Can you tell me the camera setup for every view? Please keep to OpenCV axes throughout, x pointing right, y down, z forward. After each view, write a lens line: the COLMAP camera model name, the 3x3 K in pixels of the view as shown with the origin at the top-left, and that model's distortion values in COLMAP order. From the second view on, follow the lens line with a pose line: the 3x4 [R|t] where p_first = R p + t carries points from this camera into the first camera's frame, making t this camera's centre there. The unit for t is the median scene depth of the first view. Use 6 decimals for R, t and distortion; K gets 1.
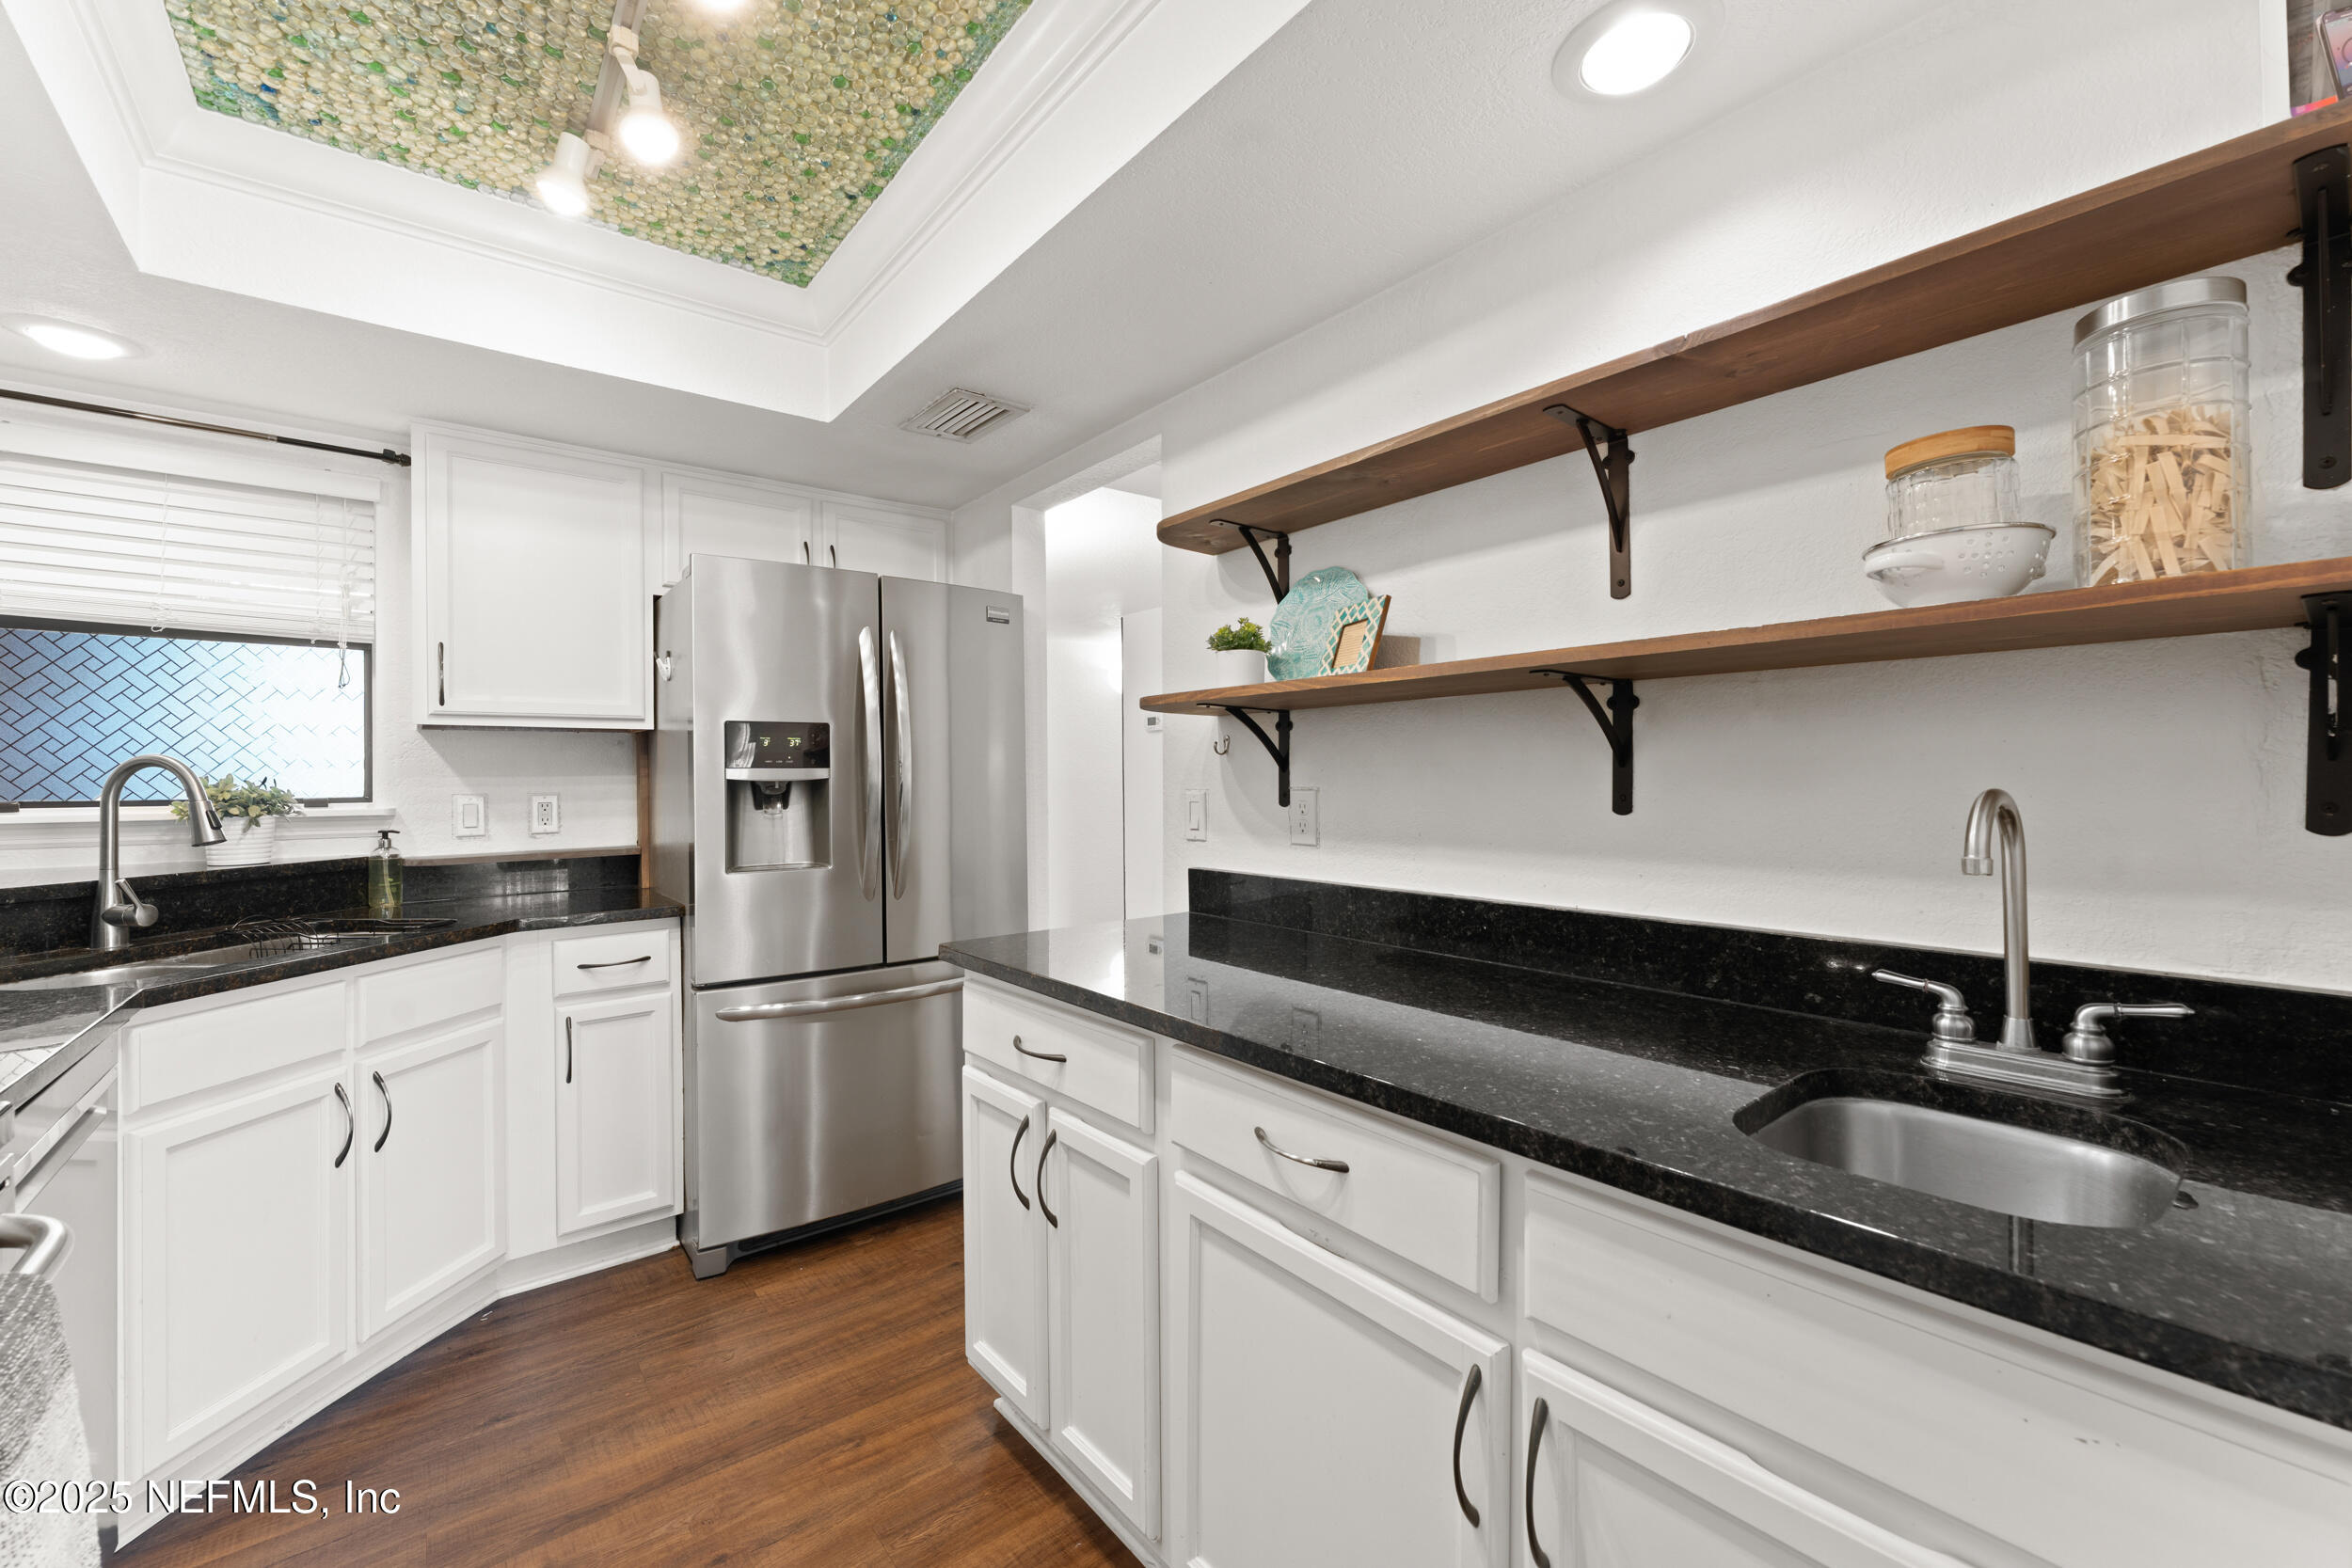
lens RADIAL K [[949.3, 0, 1163.5], [0, 949.3, 769.5], [0, 0, 1]] dist [0.001460, 0.000113]
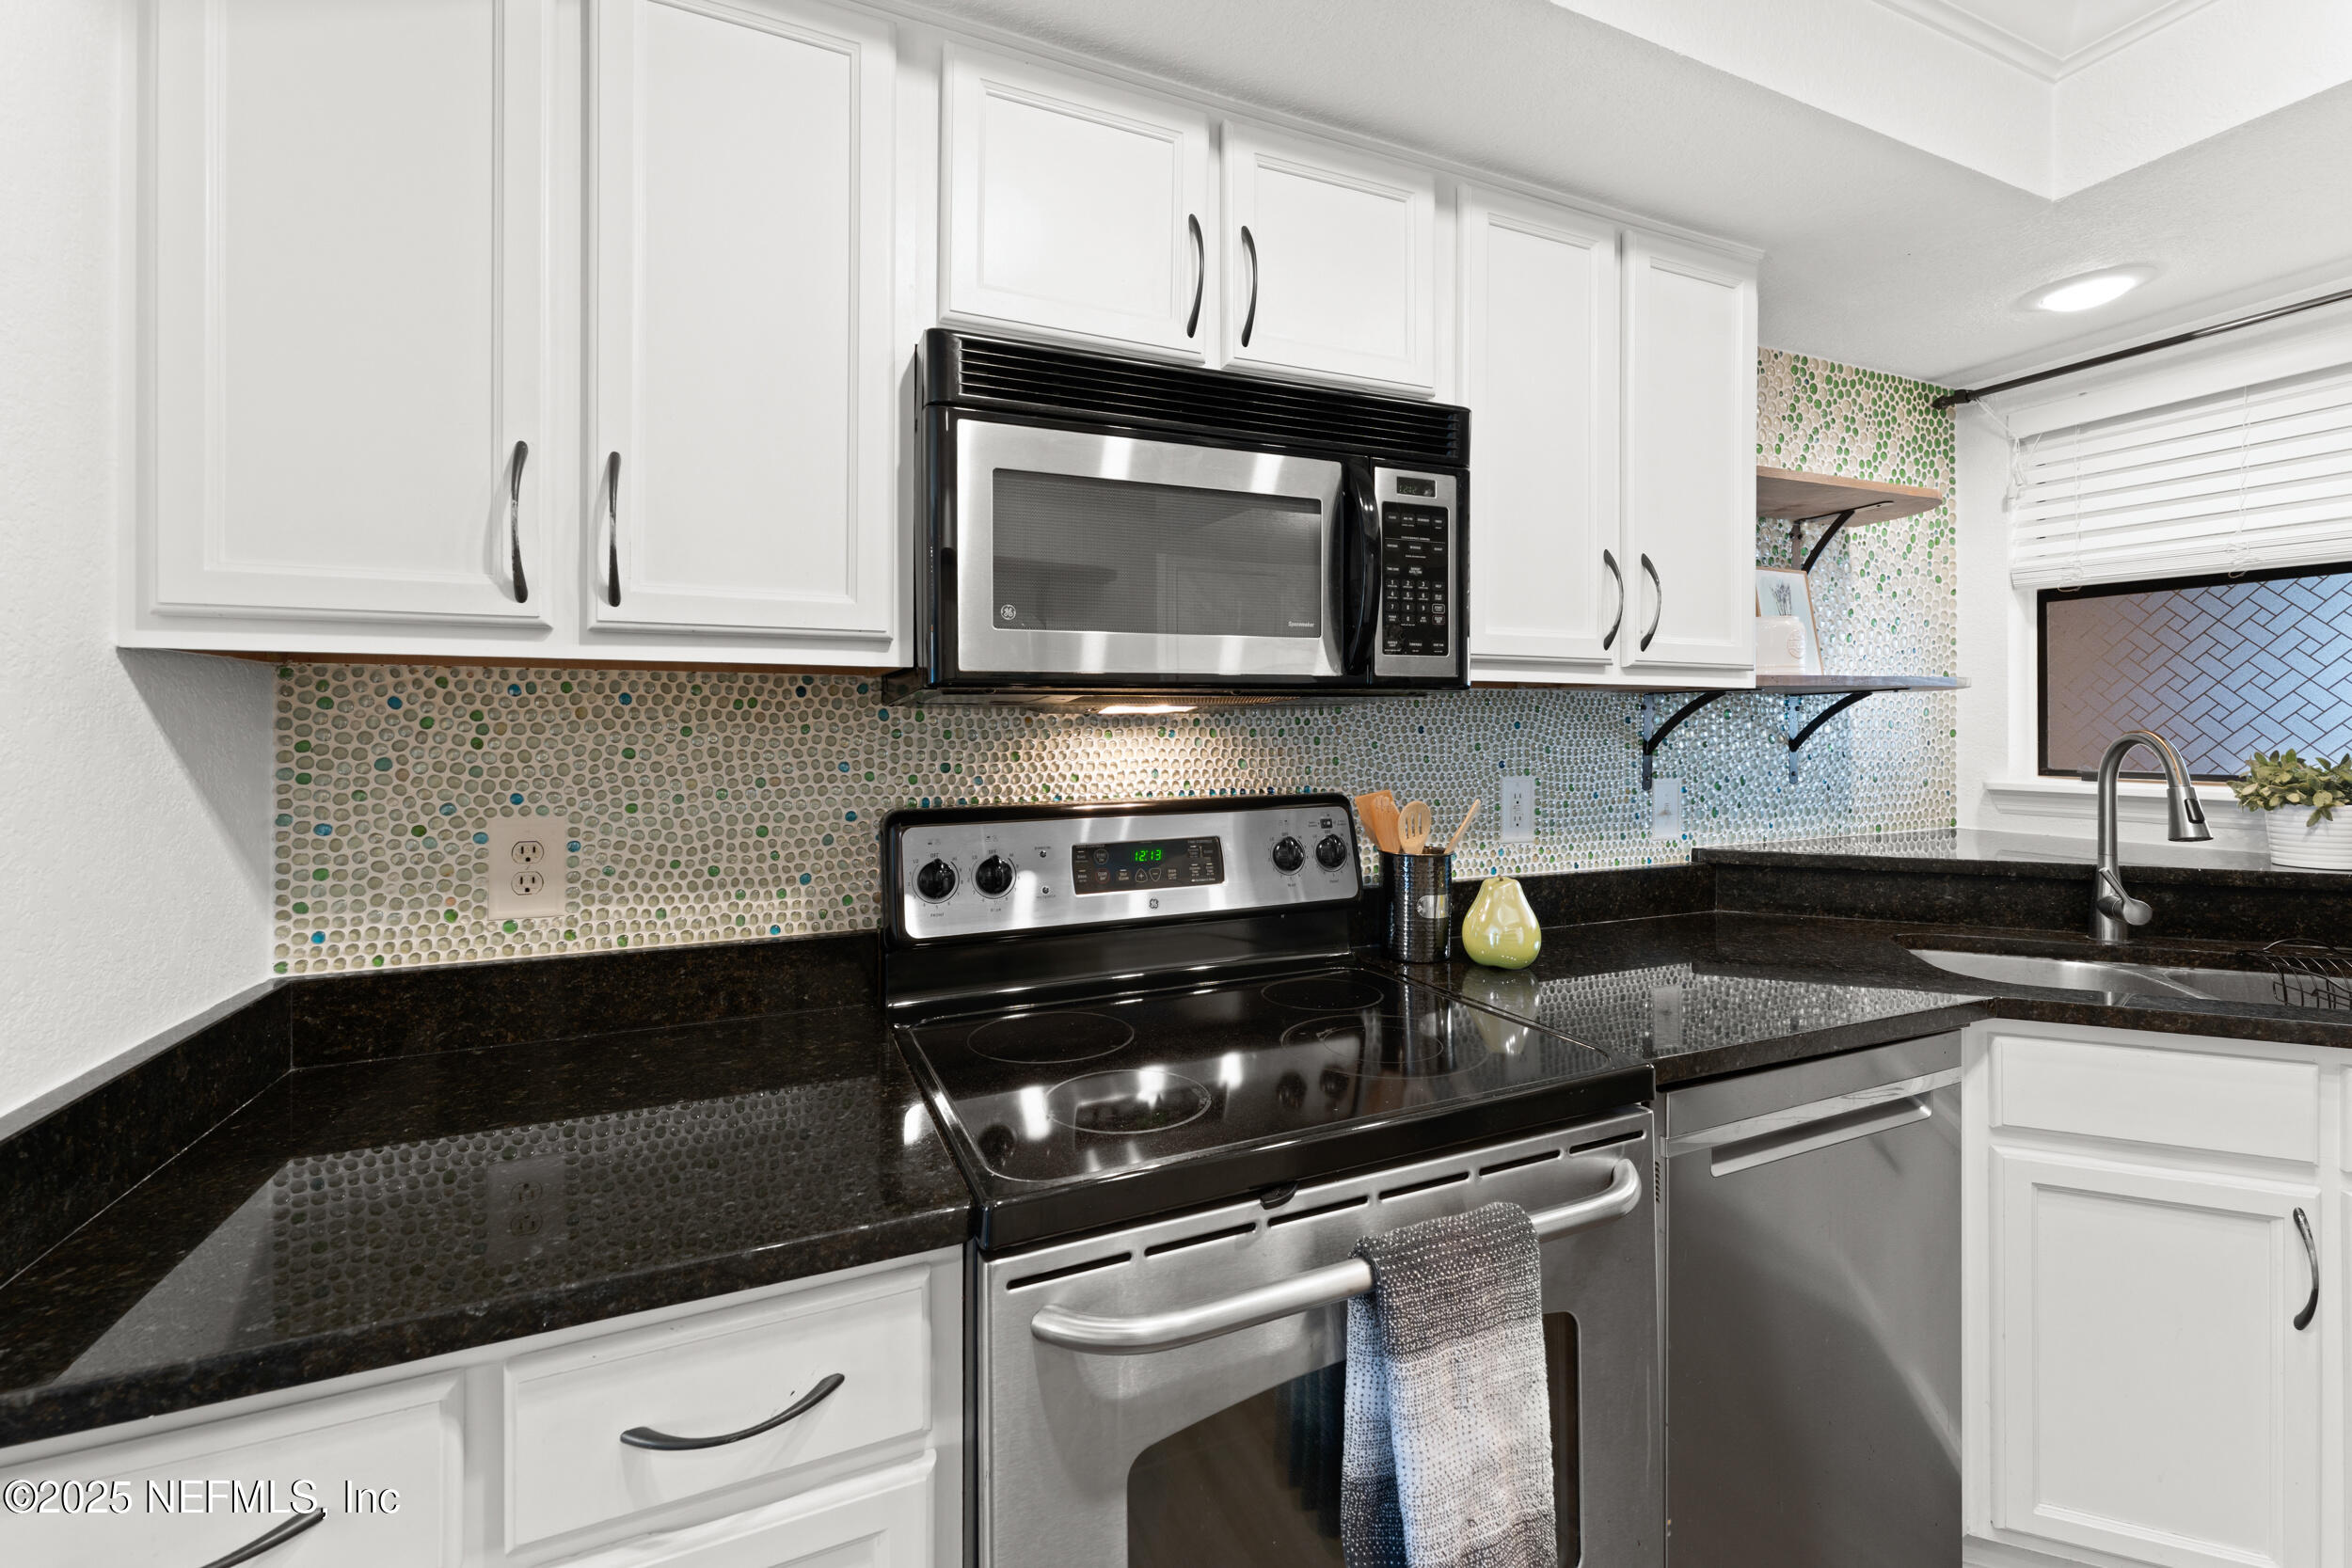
lens RADIAL K [[949.3, 0, 1174.4], [0, 949.3, 730.7], [0, 0, 1]] dist [0.001460, 0.000113]
pose [[-0.258115, 0.008821, -0.966074, 0.007380], [0.014155, 0.999886, 0.005348, -0.024945], [0.966011, -0.012294, -0.258210, 0.286427]]
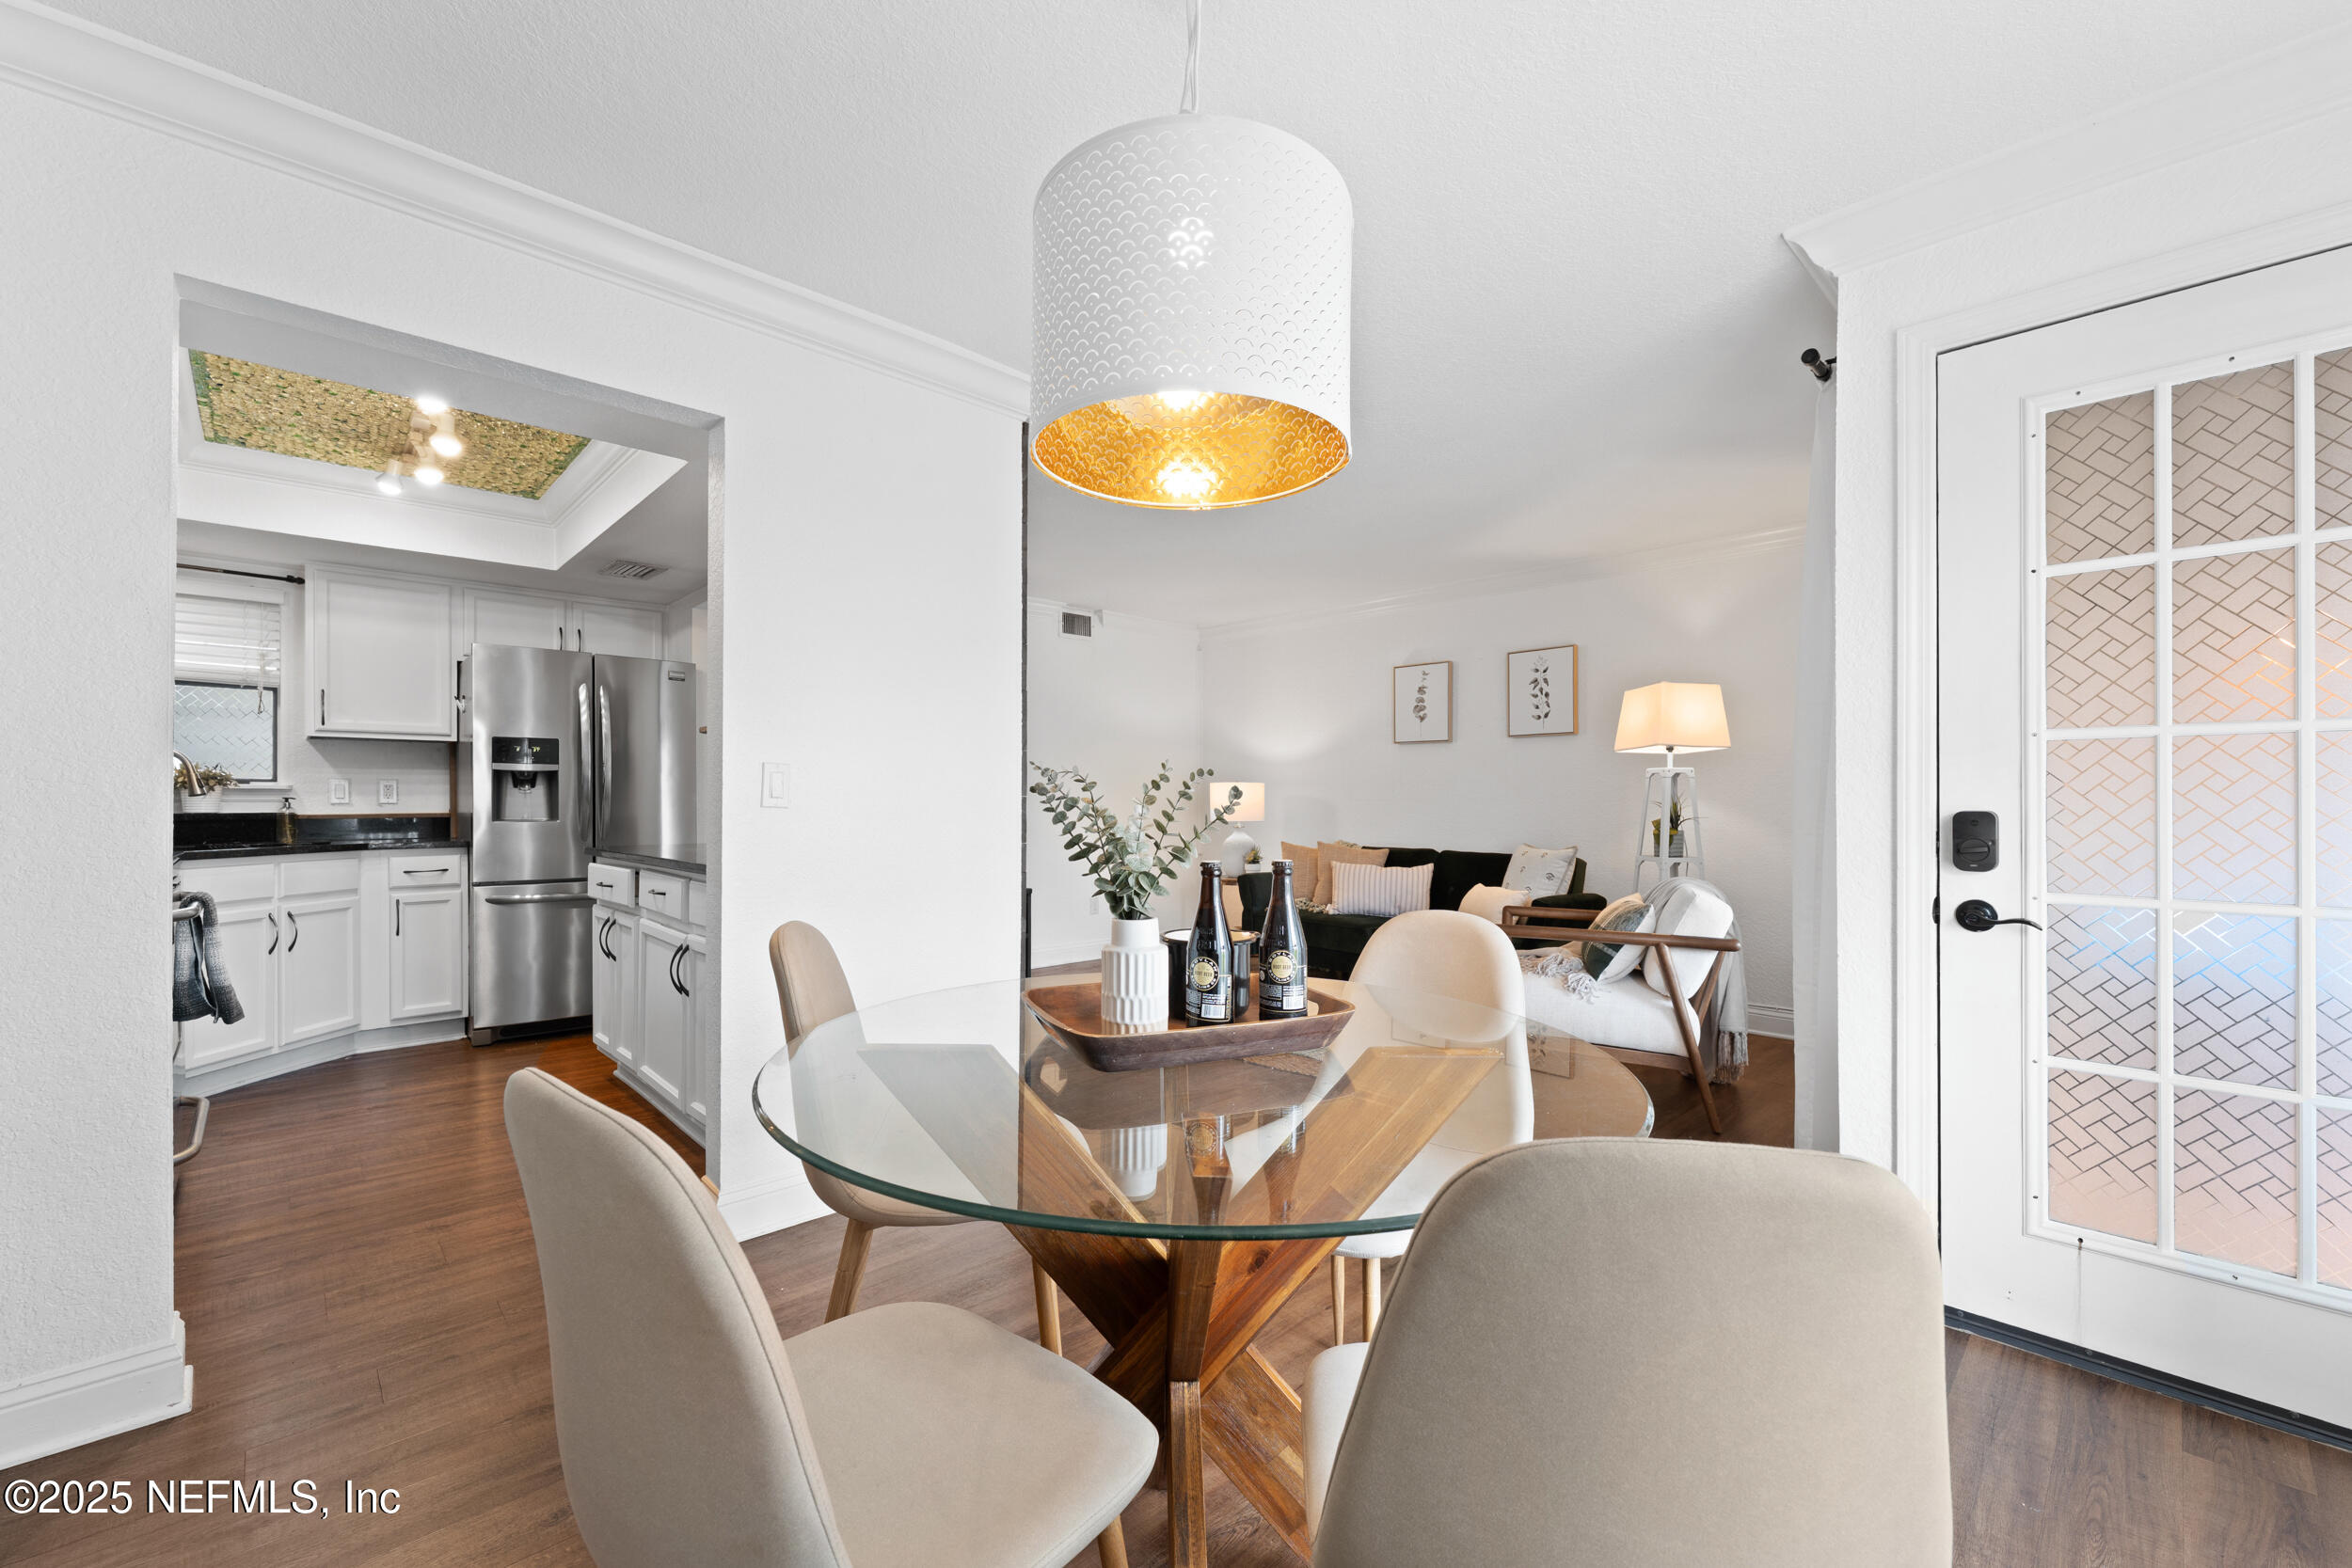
lens RADIAL K [[949.3, 0, 1155.1], [0, 949.3, 797.3], [0, 0, 1]] dist [0.001460, 0.000113]
pose [[0.996563, 0.010130, 0.082214, 0.607897], [-0.010590, 0.999931, 0.005156, 0.038891], [-0.082157, -0.006009, 0.996601, -0.847544]]
